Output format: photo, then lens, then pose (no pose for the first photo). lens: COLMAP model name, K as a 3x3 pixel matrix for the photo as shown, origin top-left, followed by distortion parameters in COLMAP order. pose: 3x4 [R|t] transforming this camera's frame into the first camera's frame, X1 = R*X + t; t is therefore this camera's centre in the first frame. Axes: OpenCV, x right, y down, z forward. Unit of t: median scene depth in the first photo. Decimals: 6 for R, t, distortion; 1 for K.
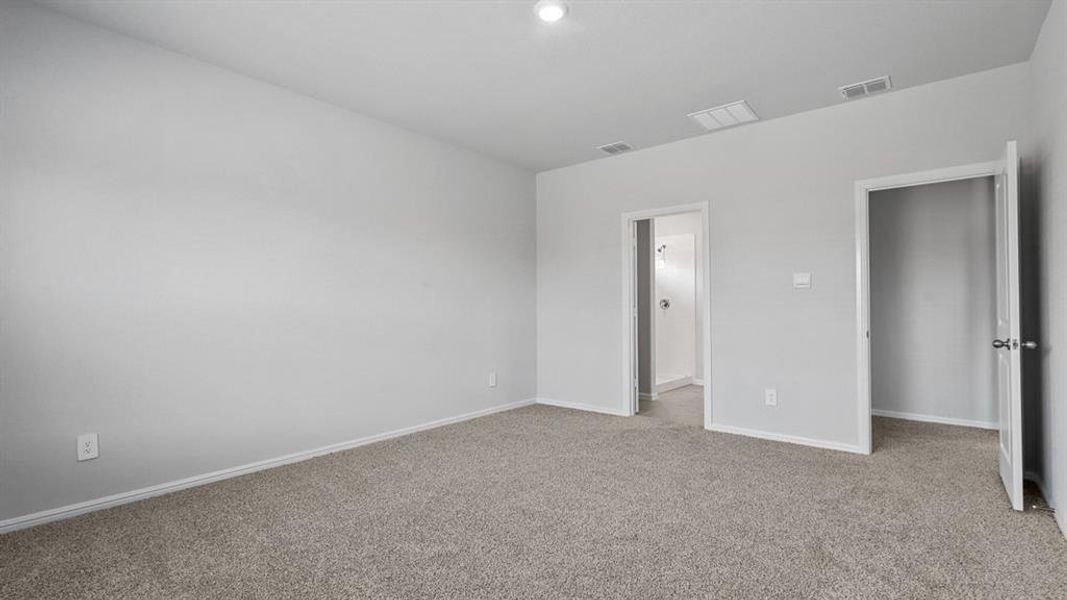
lens RADIAL K [[485.6, 0, 532.8], [0, 485.6, 304.2], [0, 0, 1]] dist [0.001847, -0.000273]
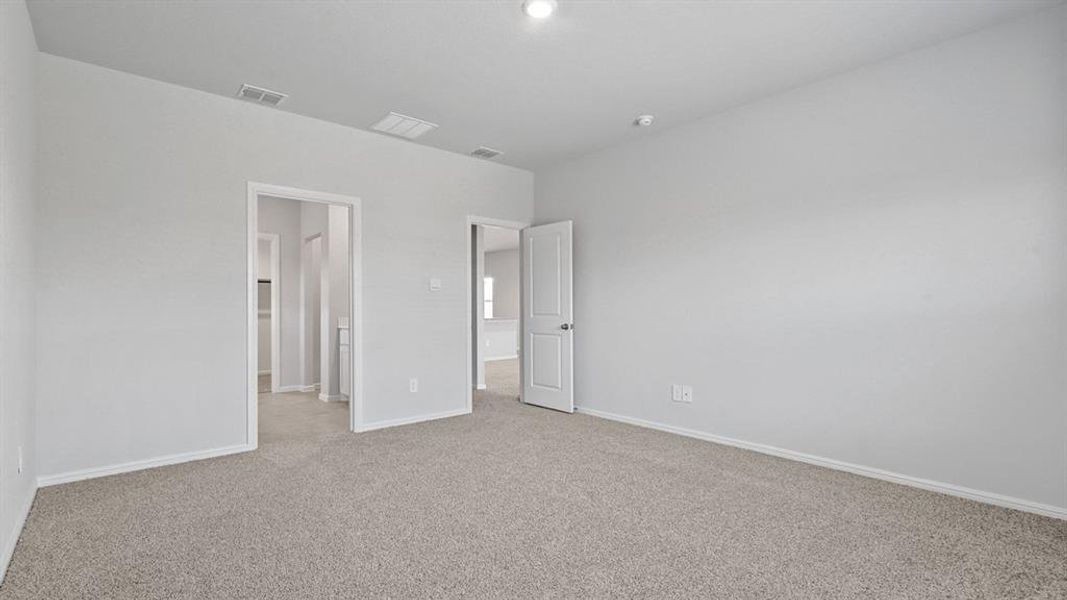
lens RADIAL K [[485.6, 0, 532.8], [0, 485.6, 304.2], [0, 0, 1]] dist [0.001847, -0.000273]
pose [[0.149422, -0.002493, 0.988770, -0.614154], [-0.011802, 0.999921, 0.004305, -0.009143], [-0.988703, -0.012312, 0.149380, 0.568361]]
